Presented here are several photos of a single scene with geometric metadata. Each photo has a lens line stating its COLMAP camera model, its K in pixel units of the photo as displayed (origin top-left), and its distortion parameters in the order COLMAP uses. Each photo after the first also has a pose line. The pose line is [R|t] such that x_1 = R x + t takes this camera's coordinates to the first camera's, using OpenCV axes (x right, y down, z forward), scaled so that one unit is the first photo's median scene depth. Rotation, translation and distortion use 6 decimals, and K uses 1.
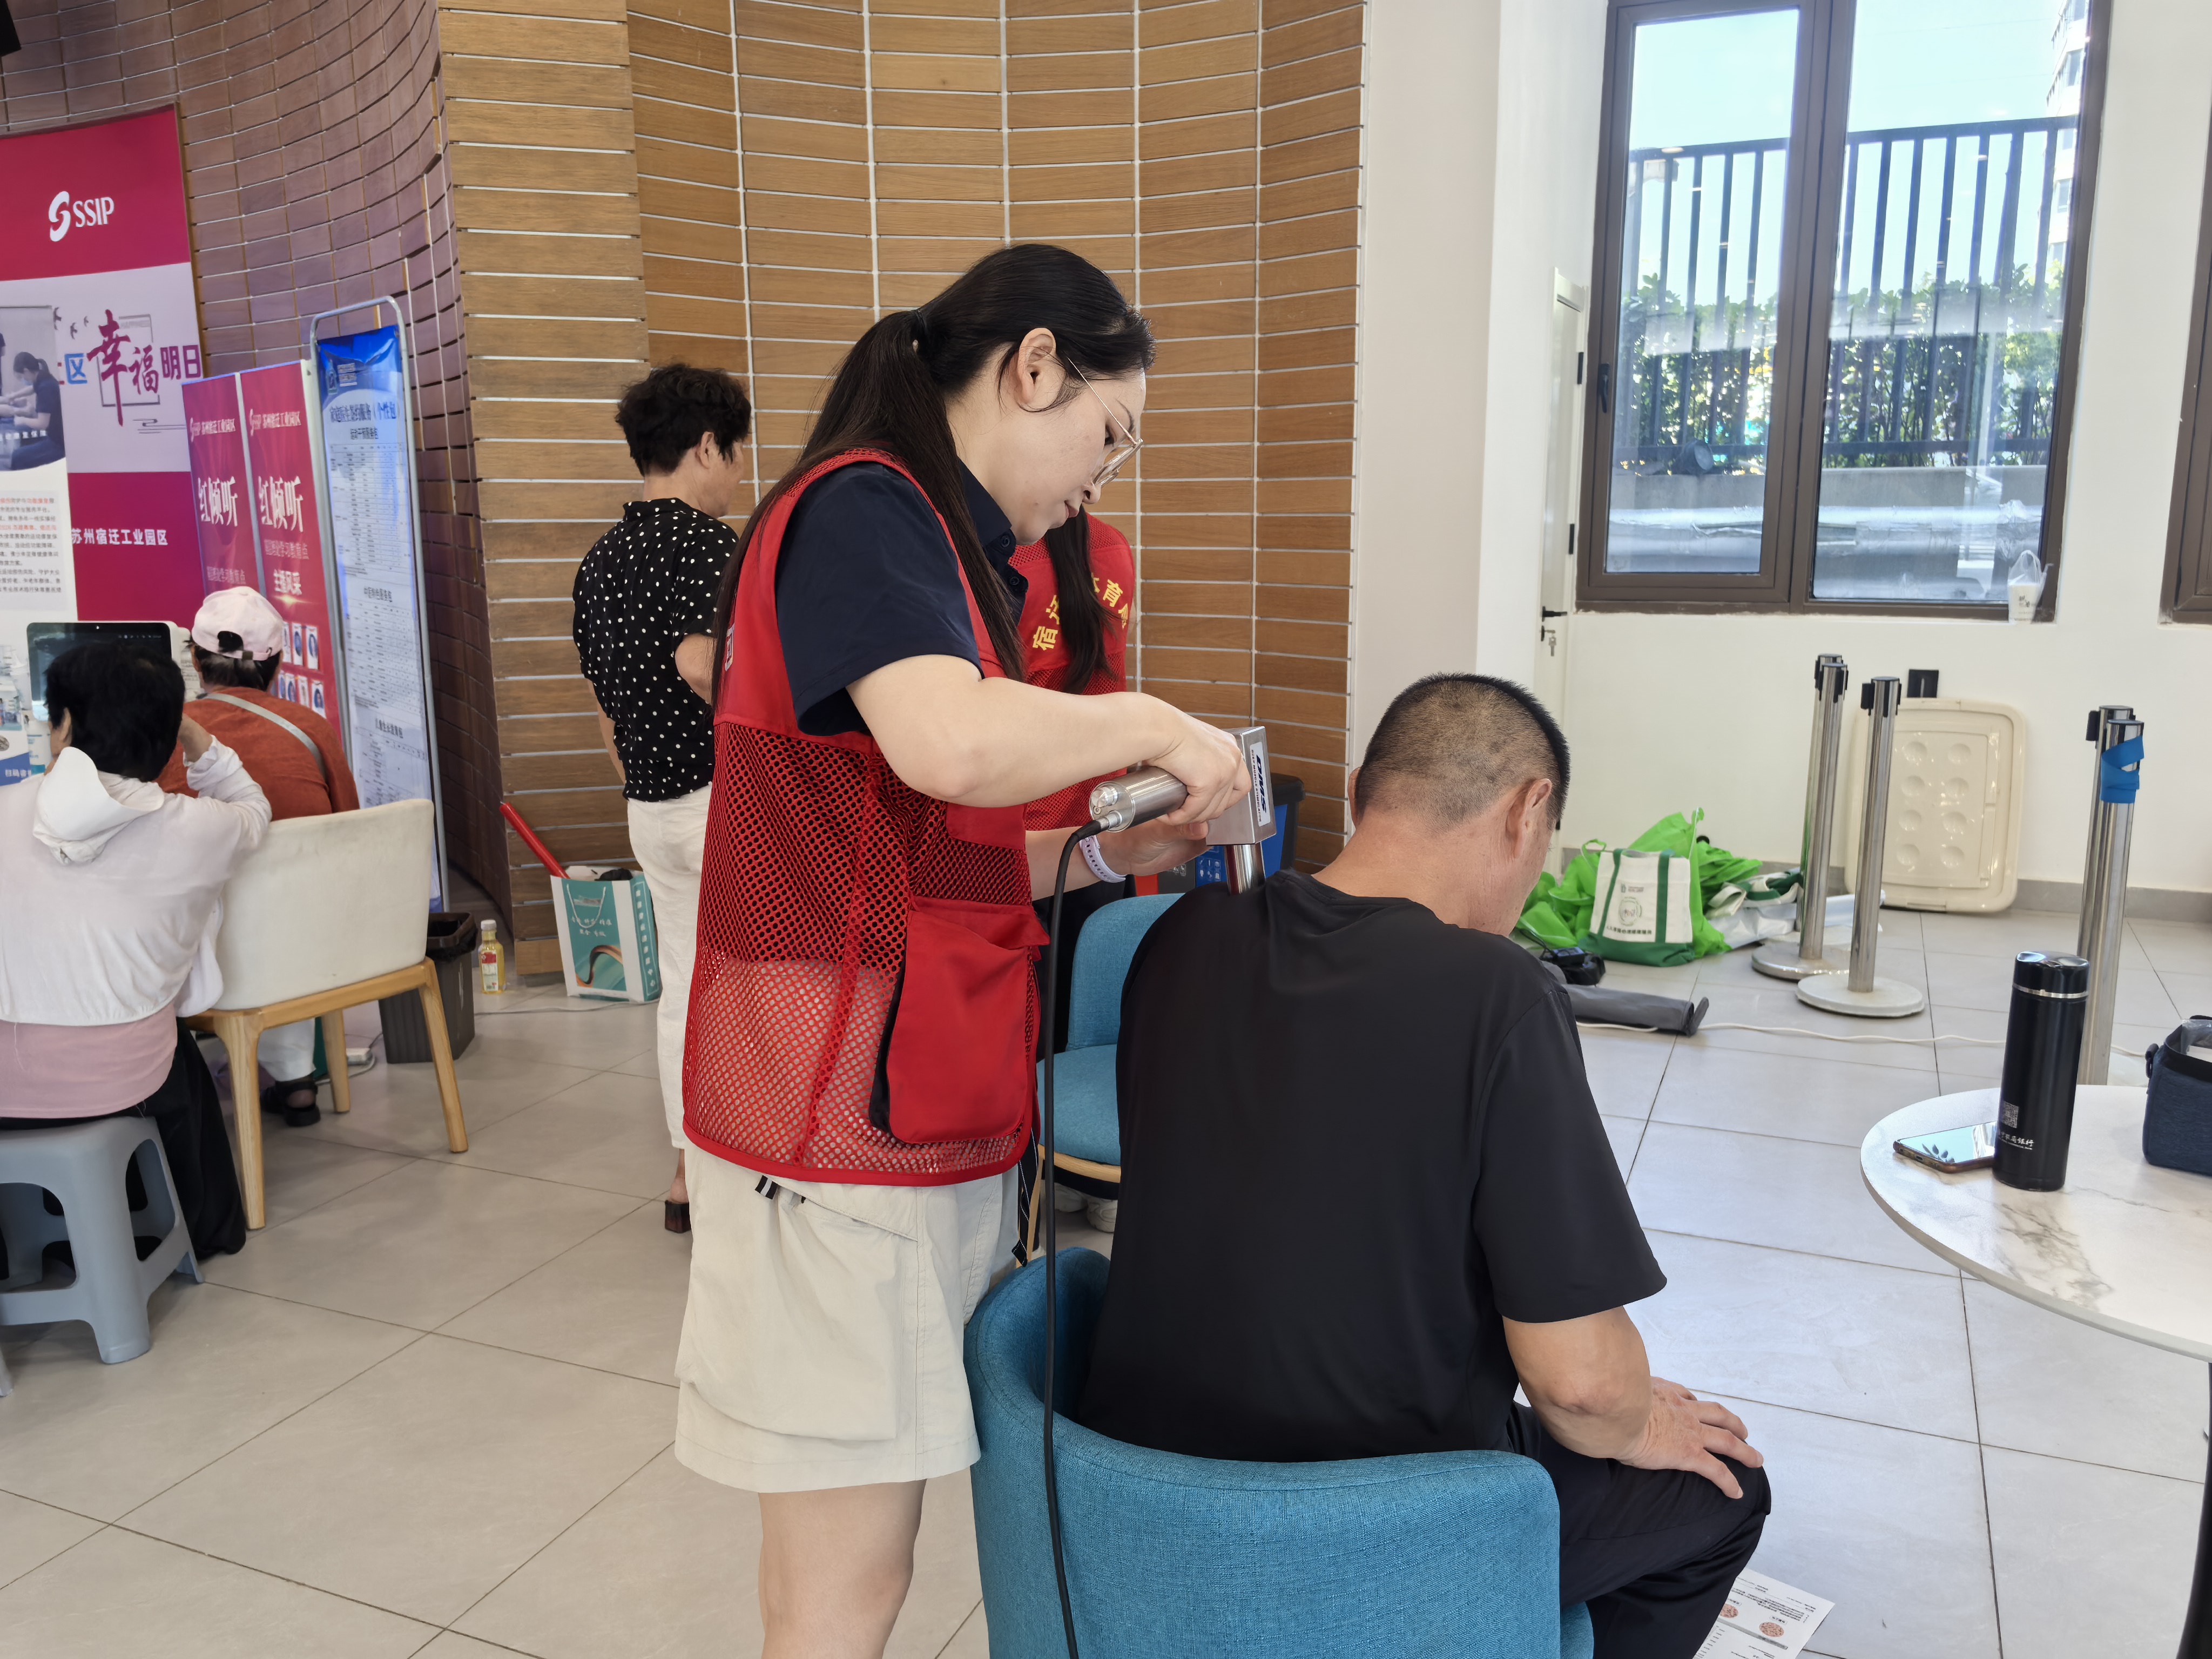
lens RADIAL K [[1731.5, 0, 1105.4], [0, 1731.5, 836.0], [0, 0, 1]] dist [0.065980, -0.078395]
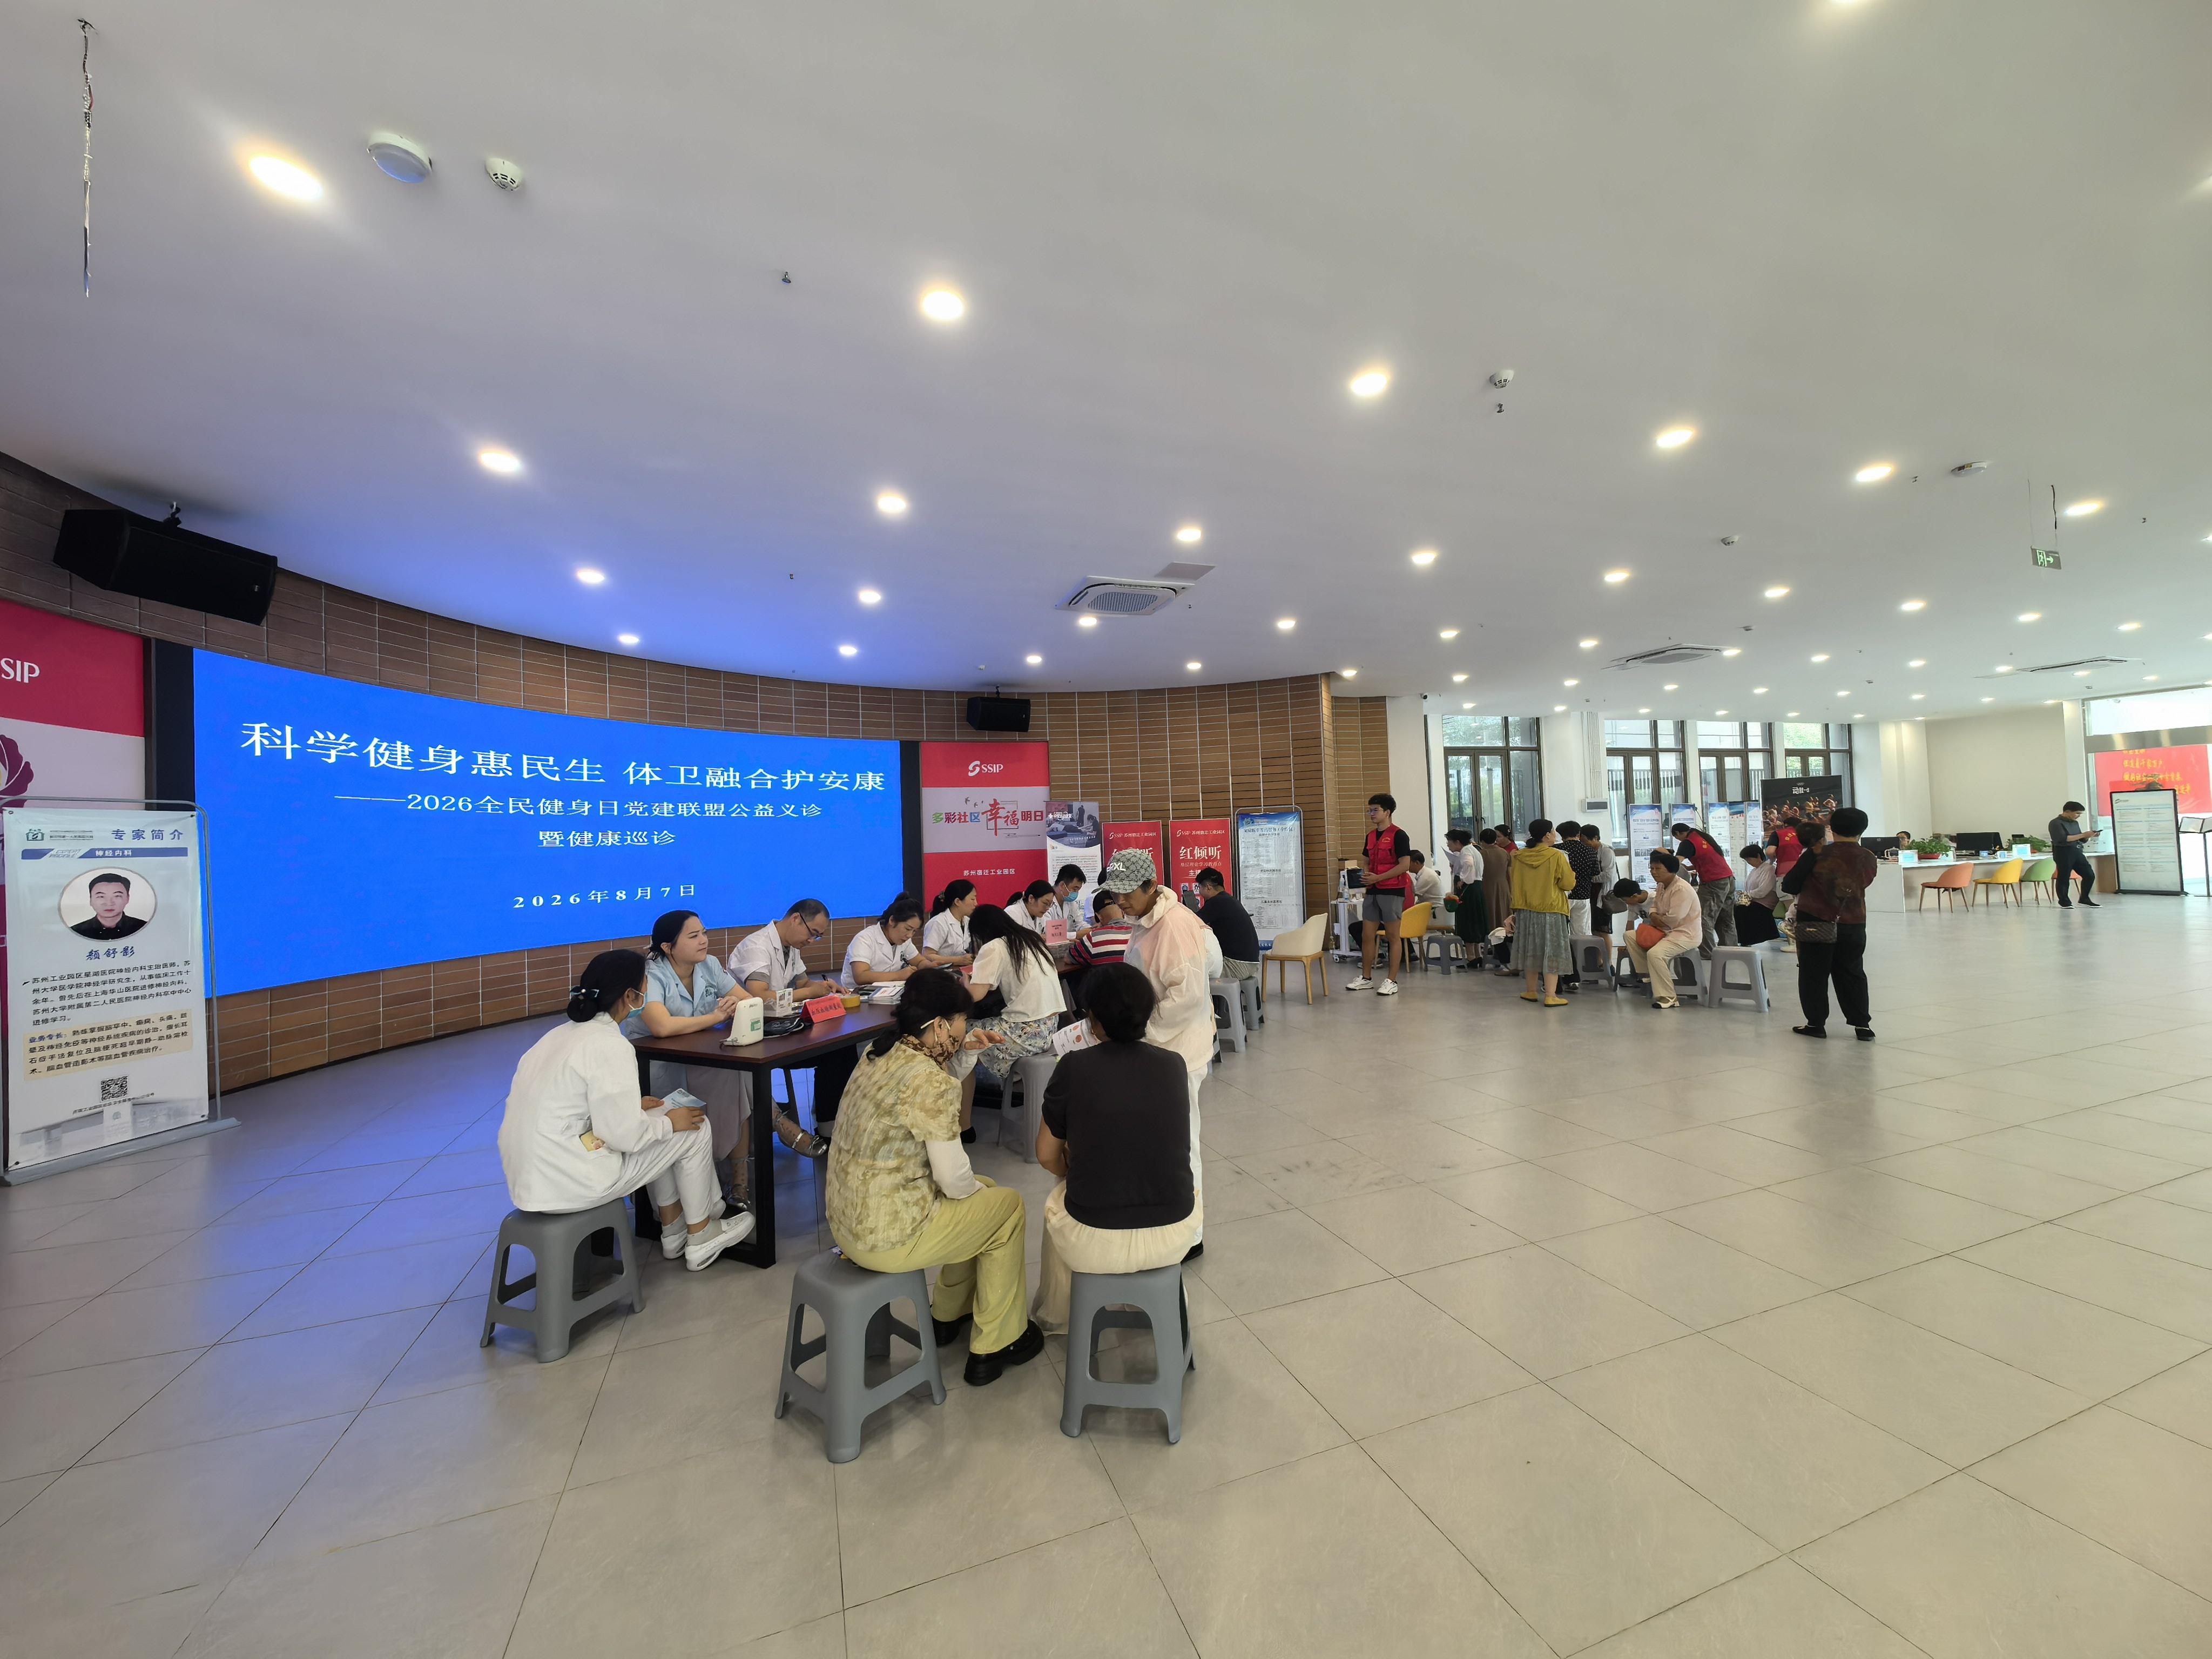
lens RADIAL K [[809.2, 0, 1110.2], [0, 809.2, 824.2], [0, 0, 1]] dist [0.001741, 0.000059]
pose [[0.739405, 0.000350, 0.673261, -2.023638], [0.160071, 0.971234, -0.176301, 0.038882], [-0.653955, 0.238127, 0.718079, -0.209863]]
